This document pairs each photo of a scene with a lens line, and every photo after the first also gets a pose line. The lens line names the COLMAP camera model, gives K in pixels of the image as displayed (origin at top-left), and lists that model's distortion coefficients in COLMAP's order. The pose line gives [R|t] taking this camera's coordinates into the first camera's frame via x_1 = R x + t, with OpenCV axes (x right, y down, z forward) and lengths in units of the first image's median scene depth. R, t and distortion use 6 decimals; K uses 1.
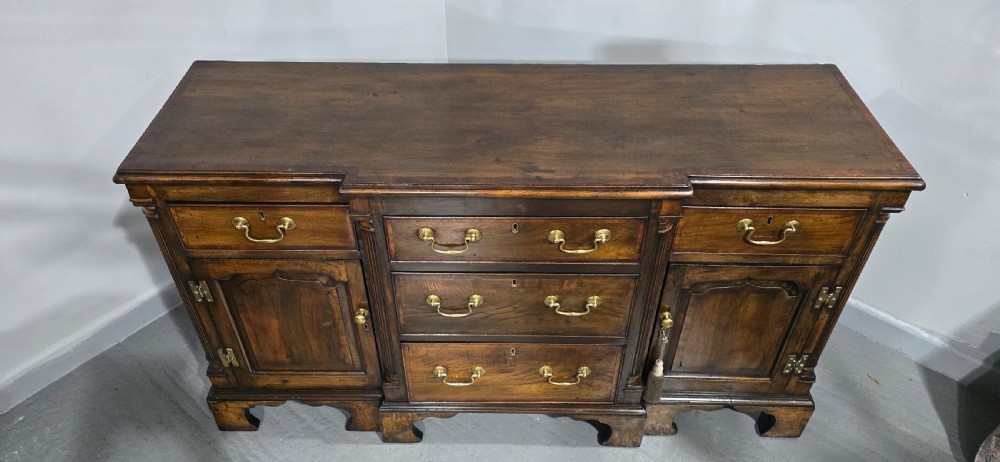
lens RADIAL K [[669.2, 0, 495.5], [0, 669.2, 234.1], [0, 0, 1]] dist [0.062878, -0.062879]
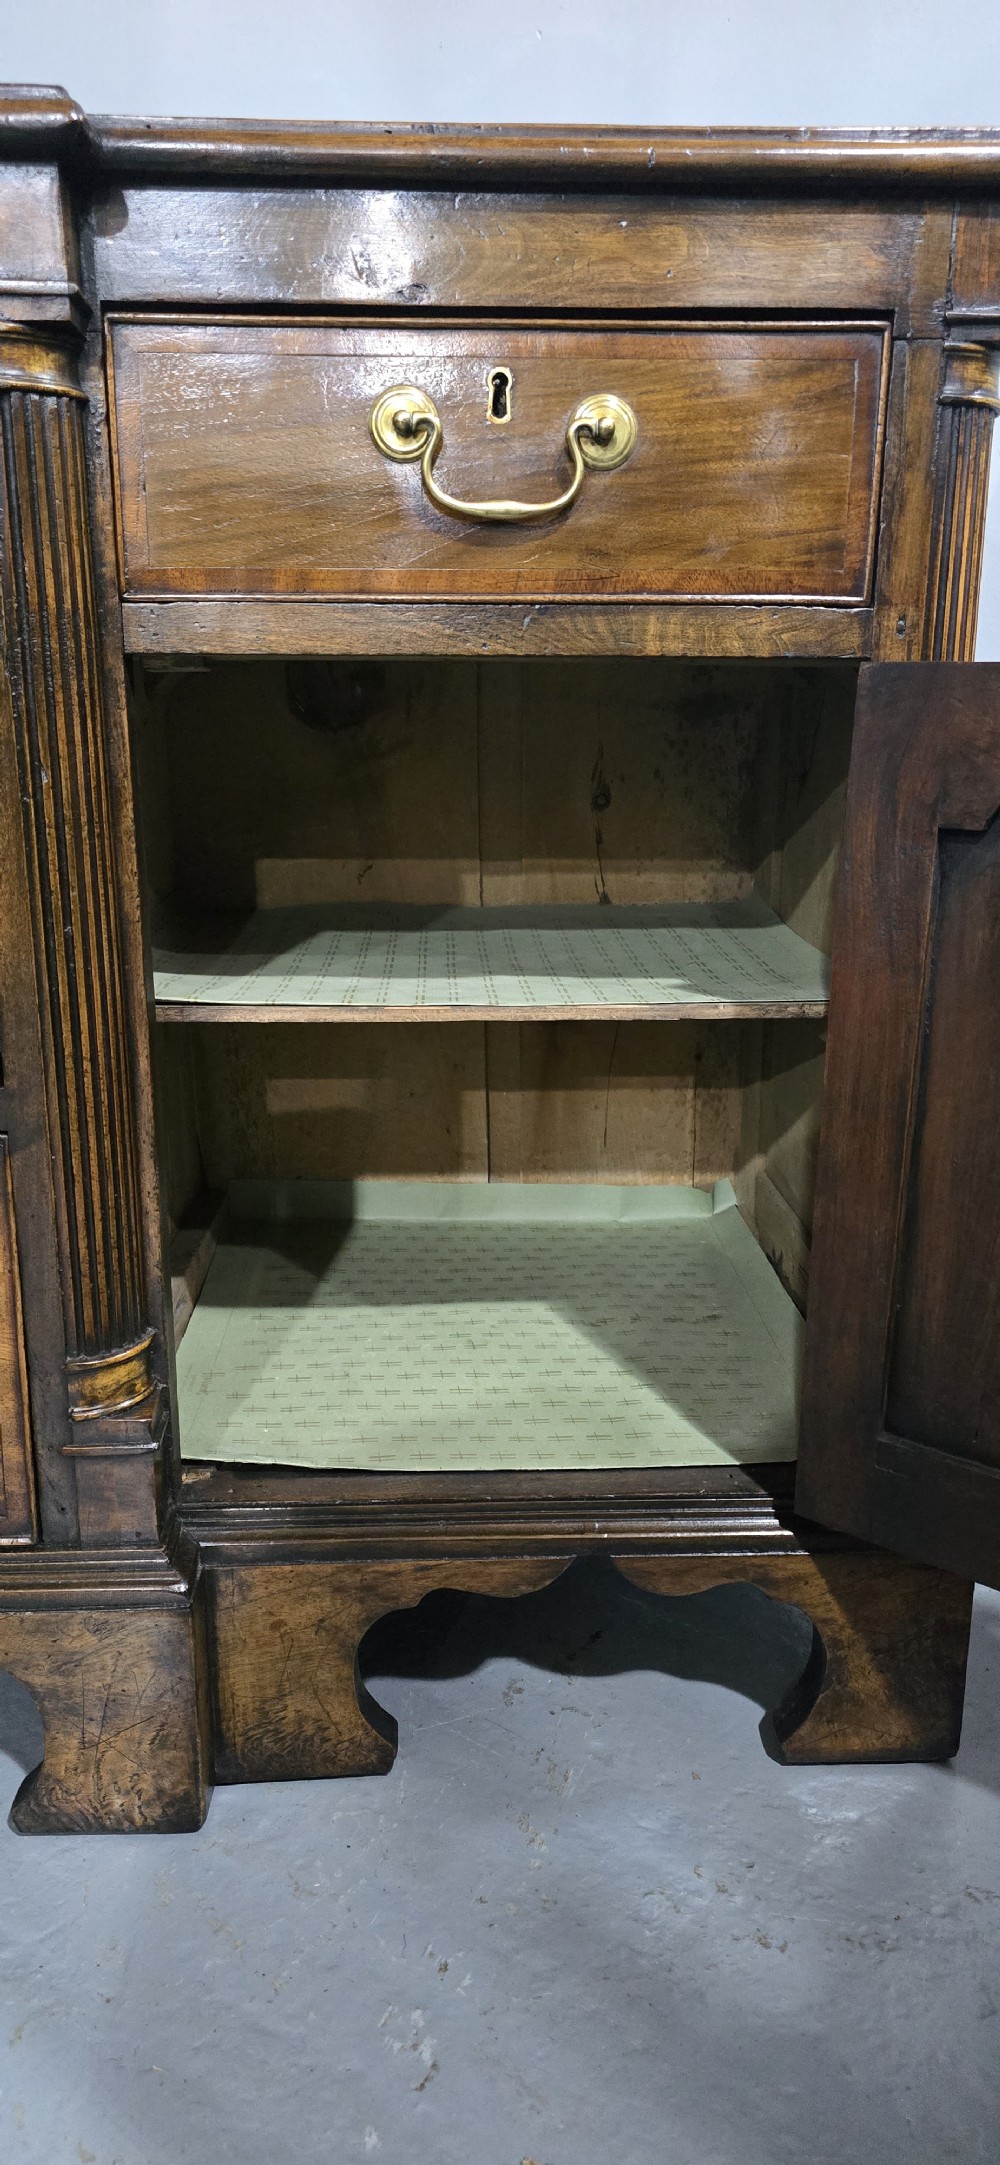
lens RADIAL K [[1448.8, 0, 483.0], [0, 1448.8, 1069.8], [0, 0, 1]] dist [0.062878, -0.062879]
pose [[0.998543, -0.015508, 0.051679, 0.331074], [0.037212, 0.891508, -0.451473, 0.372290], [-0.039071, 0.452739, 0.890787, 0.586179]]
